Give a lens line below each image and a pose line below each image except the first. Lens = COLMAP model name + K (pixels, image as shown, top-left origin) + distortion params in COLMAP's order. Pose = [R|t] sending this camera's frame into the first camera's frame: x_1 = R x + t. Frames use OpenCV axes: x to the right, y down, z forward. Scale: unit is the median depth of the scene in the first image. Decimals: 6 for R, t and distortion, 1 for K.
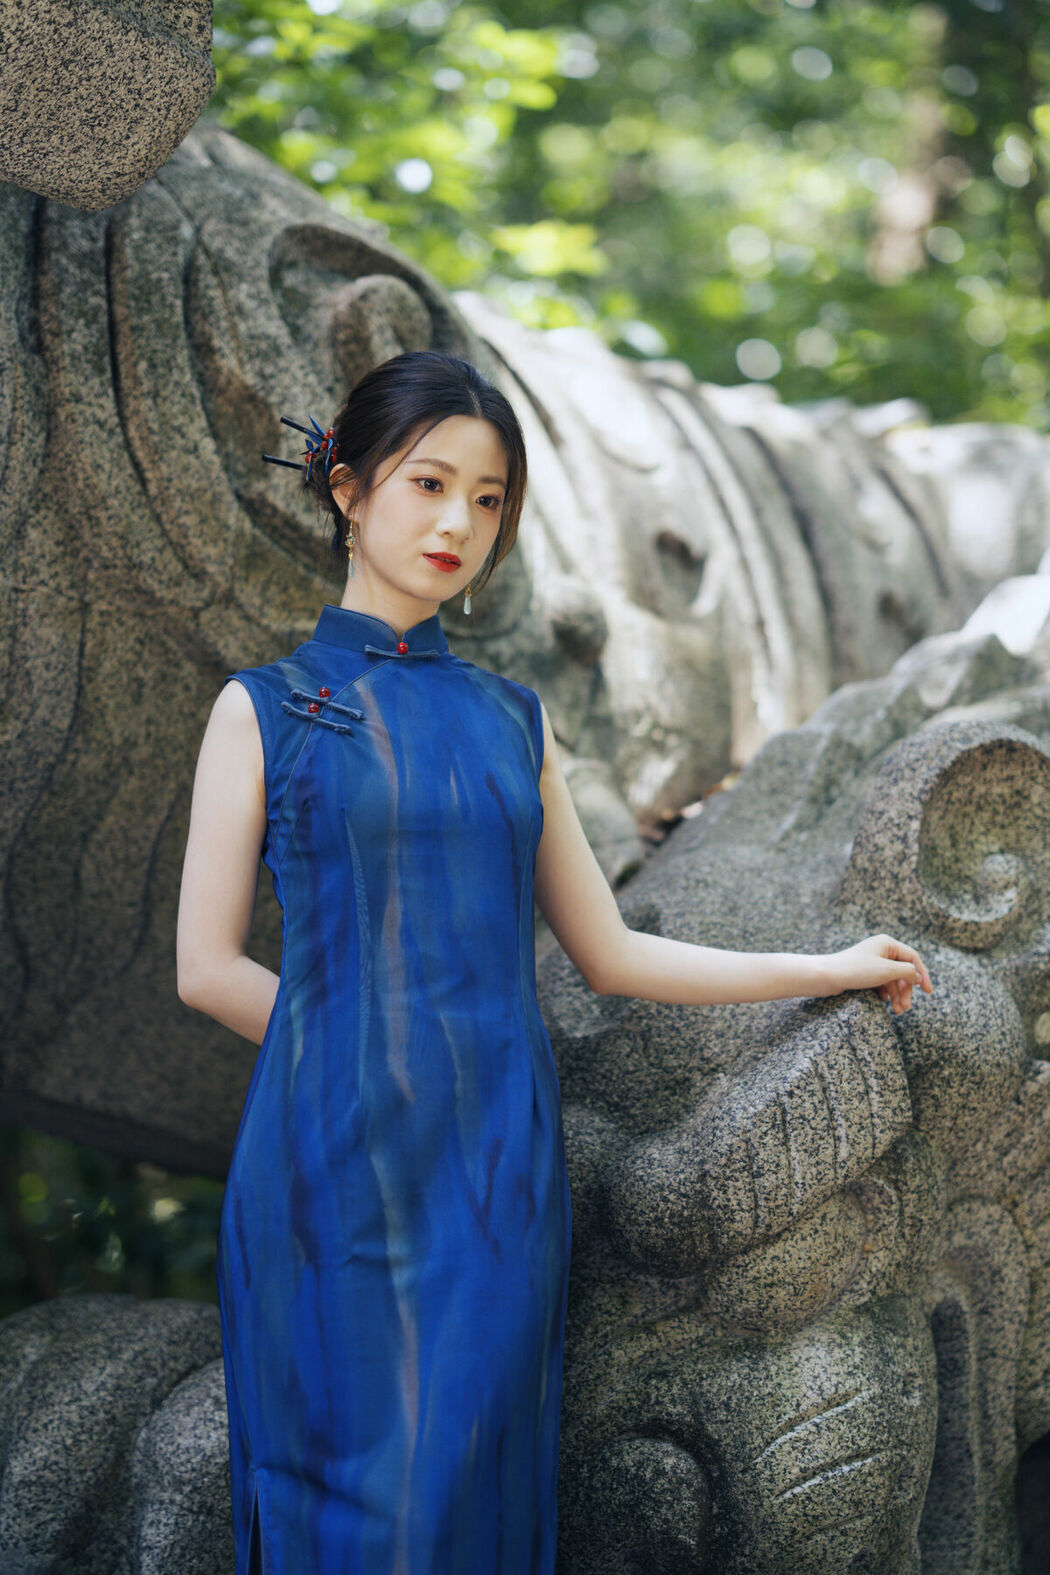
lens RADIAL K [[3799.9, 0, 525.0], [0, 3799.9, 787.5], [0, 0, 1]] dist [0.202415, -0.419158]
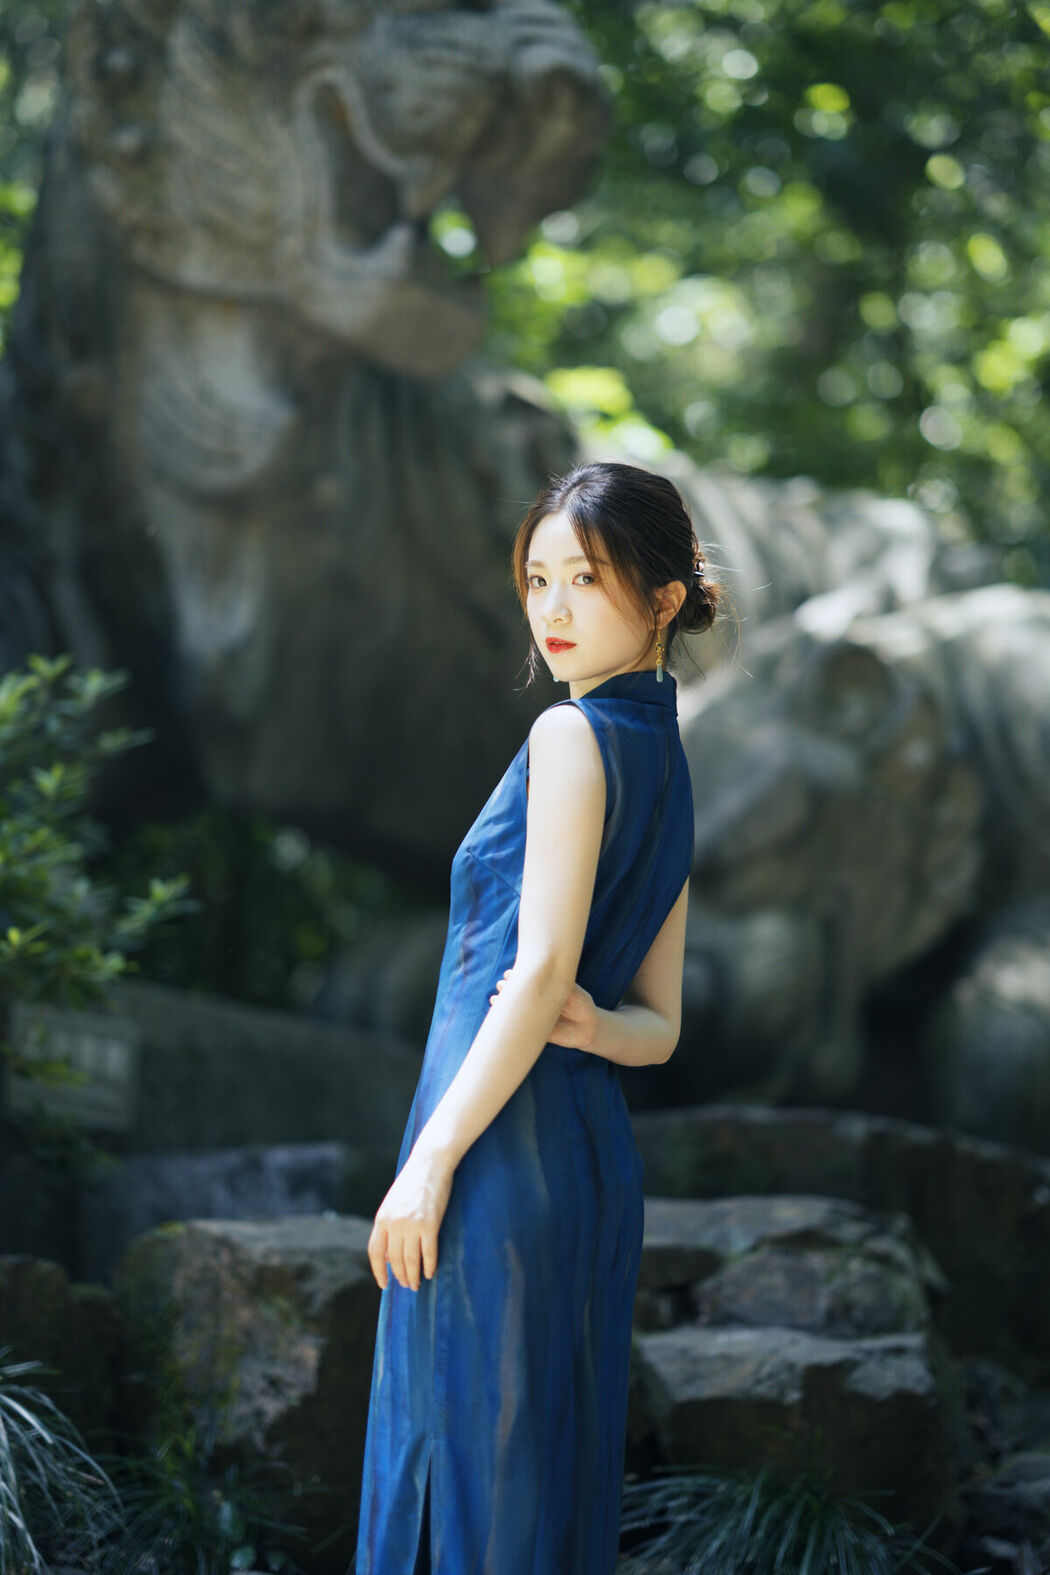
lens RADIAL K [[3799.9, 0, 525.0], [0, 3799.9, 787.5], [0, 0, 1]] dist [0.202415, -0.419158]
pose [[0.999752, 0.006027, 0.021439, -0.099722], [-0.005377, 0.999529, -0.030208, 0.132304], [-0.021611, 0.030085, 0.999314, -1.072634]]
